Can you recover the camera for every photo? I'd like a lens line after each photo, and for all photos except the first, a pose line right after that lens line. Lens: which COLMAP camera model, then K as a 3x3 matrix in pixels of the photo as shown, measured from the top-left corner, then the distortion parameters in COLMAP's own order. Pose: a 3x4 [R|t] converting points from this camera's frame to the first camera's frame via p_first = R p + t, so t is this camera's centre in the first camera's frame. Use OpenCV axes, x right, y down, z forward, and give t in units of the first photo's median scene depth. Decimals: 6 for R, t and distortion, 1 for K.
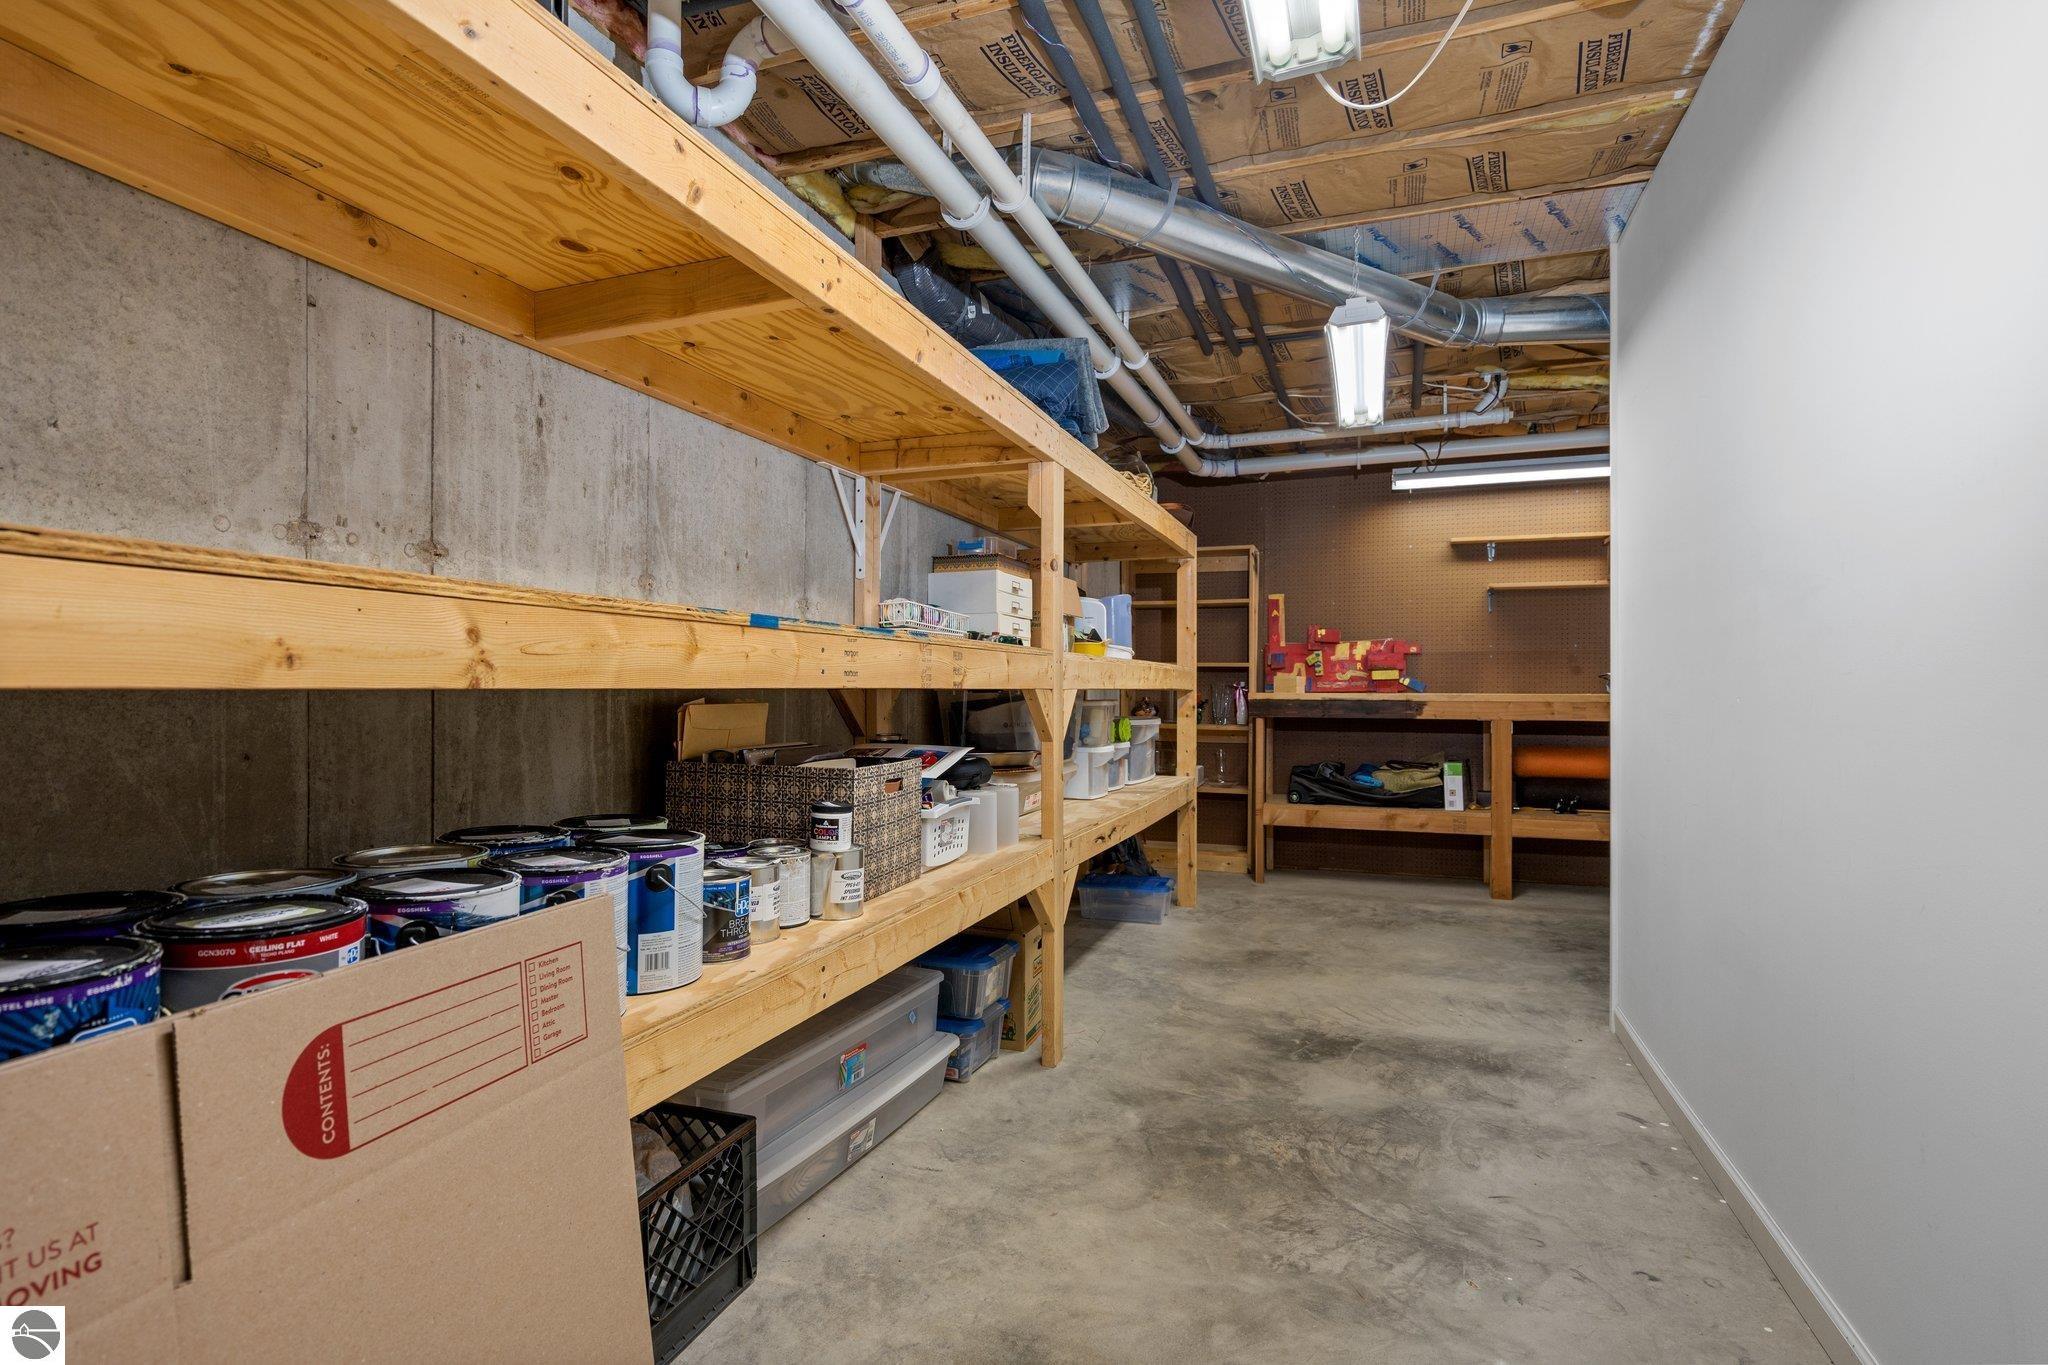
lens RADIAL K [[1006.3, 0, 1027.1], [0, 1006.3, 701.2], [0, 0, 1]] dist [0.001213, 0.000085]
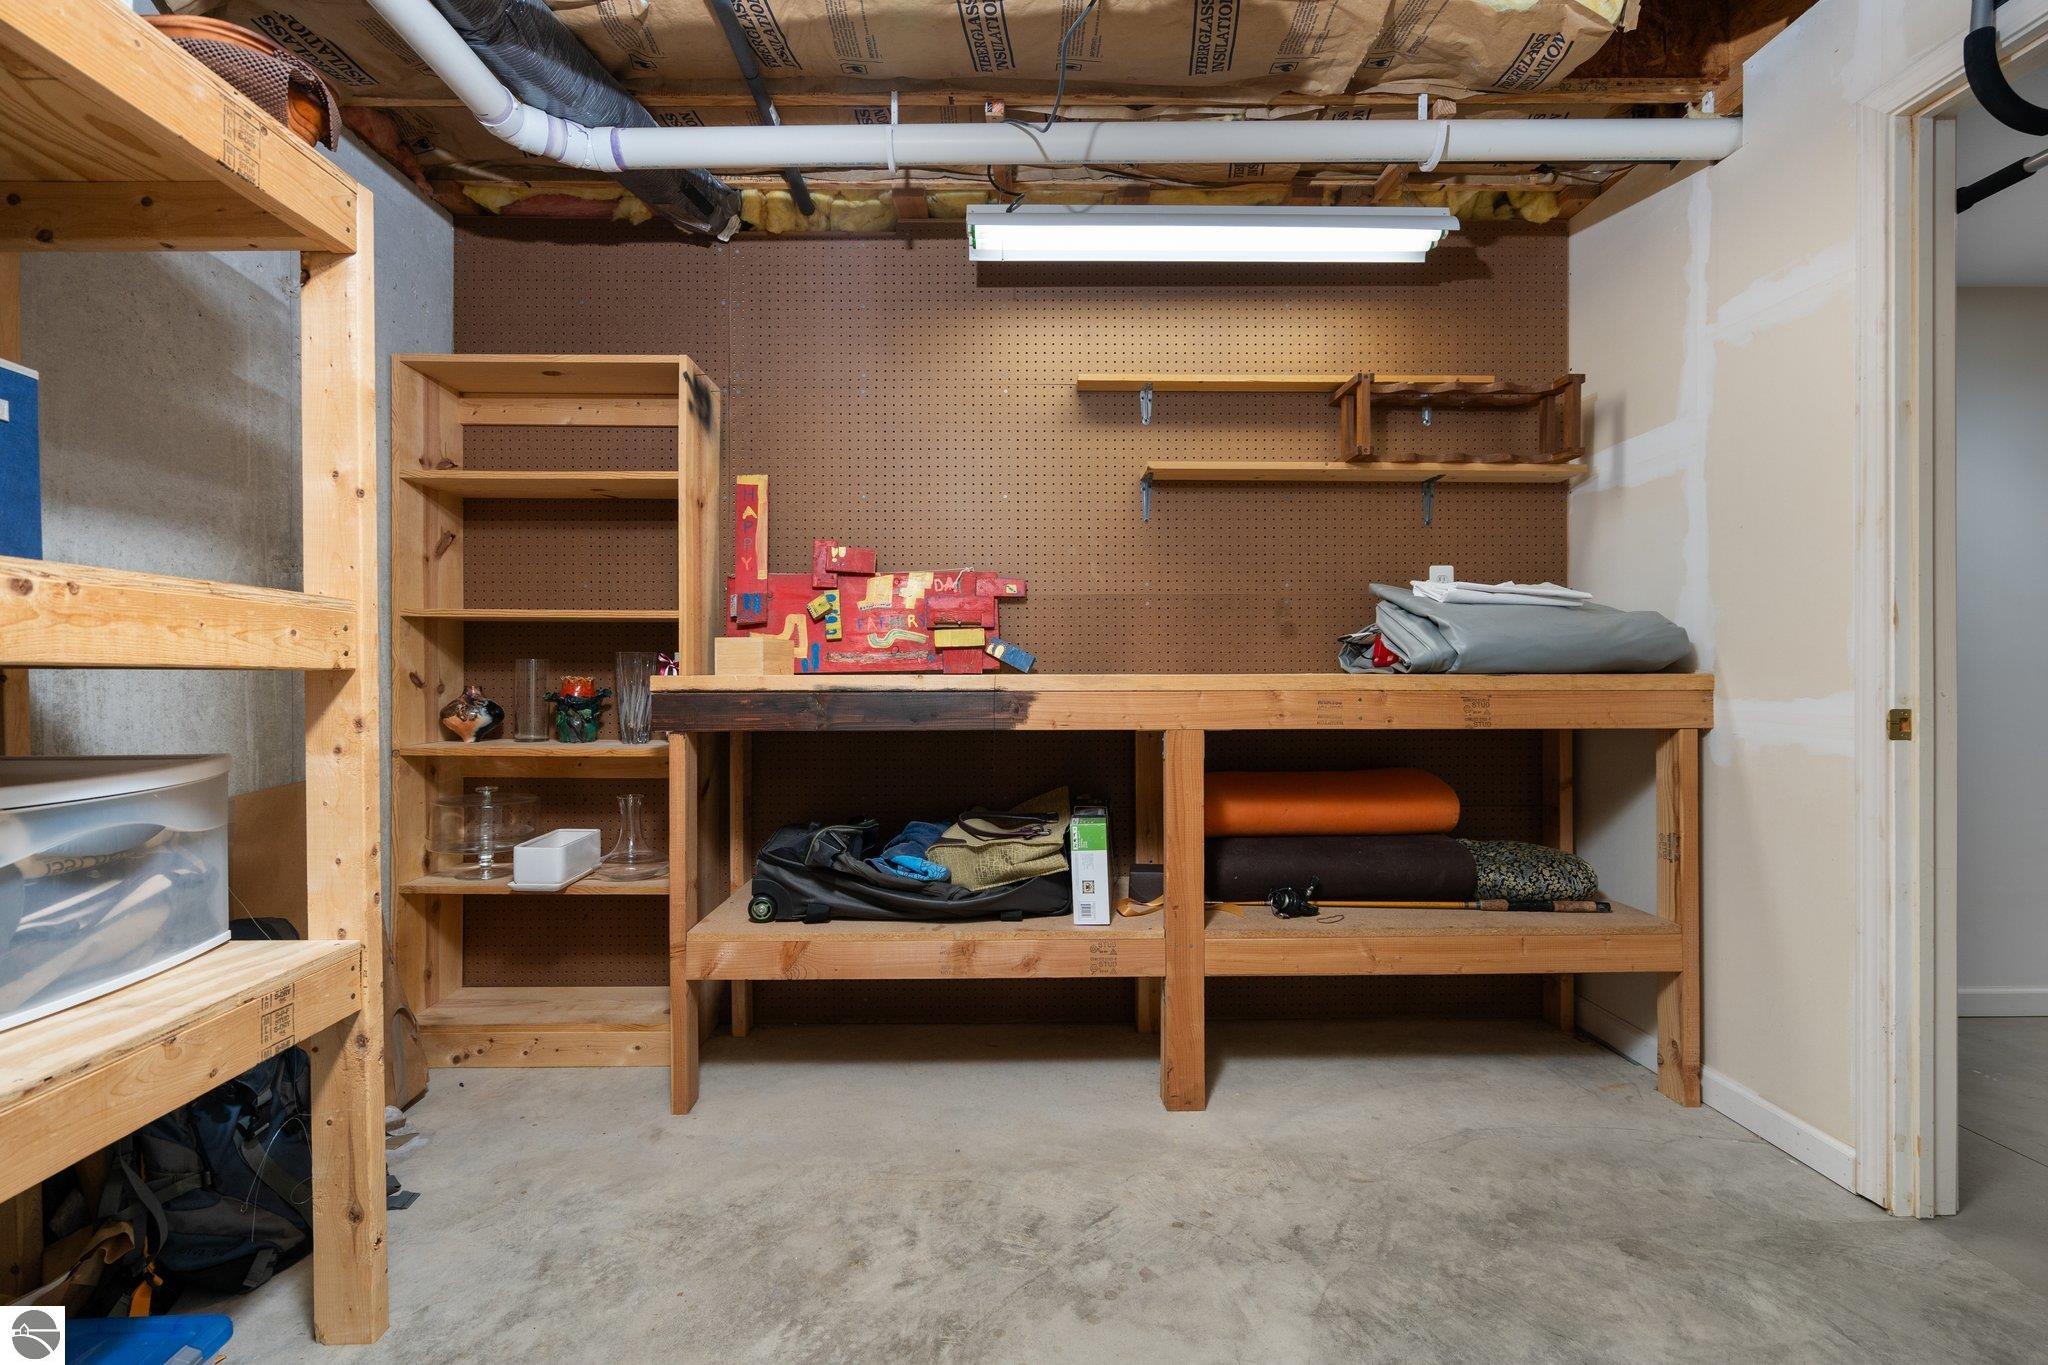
lens RADIAL K [[920.6, 0, 1020.7], [0, 920.6, 677.6], [0, 0, 1]] dist [-0.002697, 0.000928]
pose [[0.938203, -0.007346, 0.346007, 0.234628], [0.008550, 0.999962, -0.001952, -0.005323], [-0.345980, 0.004789, 0.938230, 0.581239]]
